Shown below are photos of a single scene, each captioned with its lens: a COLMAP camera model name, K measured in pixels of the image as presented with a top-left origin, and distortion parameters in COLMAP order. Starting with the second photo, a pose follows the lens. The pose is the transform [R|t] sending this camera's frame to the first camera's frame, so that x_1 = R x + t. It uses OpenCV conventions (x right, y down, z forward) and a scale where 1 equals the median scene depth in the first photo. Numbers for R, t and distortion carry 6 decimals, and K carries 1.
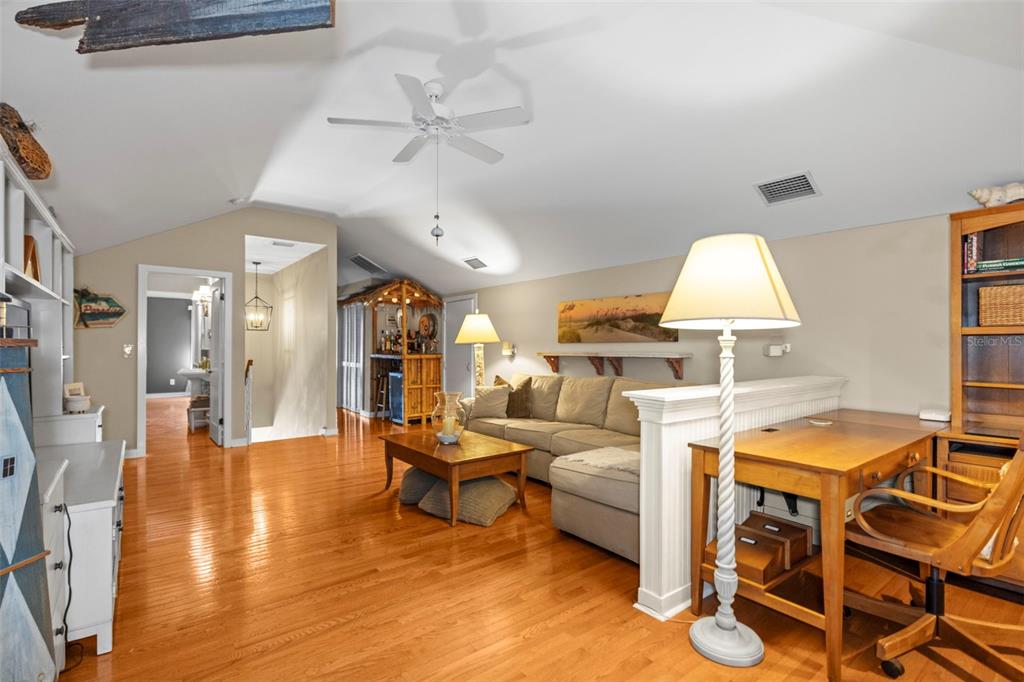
lens RADIAL K [[469.2, 0, 505.0], [0, 469.2, 343.8], [0, 0, 1]] dist [-0.002815, 0.001822]
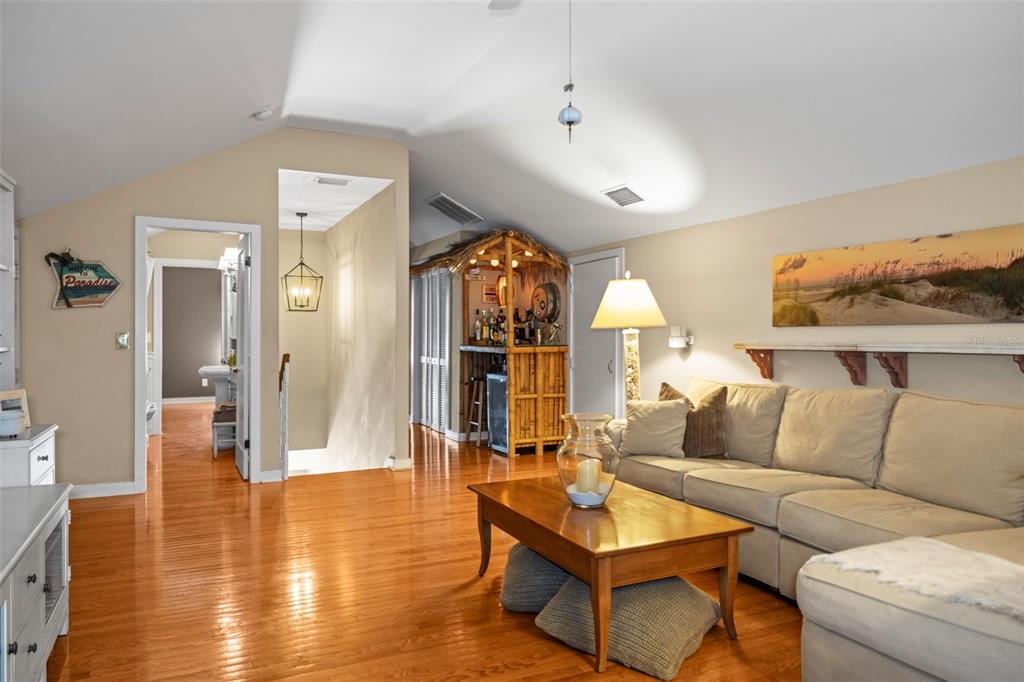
lens RADIAL K [[685.2, 0, 511.2], [0, 685.2, 338.4], [0, 0, 1]] dist [-0.000878, -0.000024]
pose [[0.978280, -0.000354, -0.207288, -0.025892], [0.002807, 0.999929, 0.011542, 0.001696], [0.207269, -0.011873, 0.978212, 0.120785]]
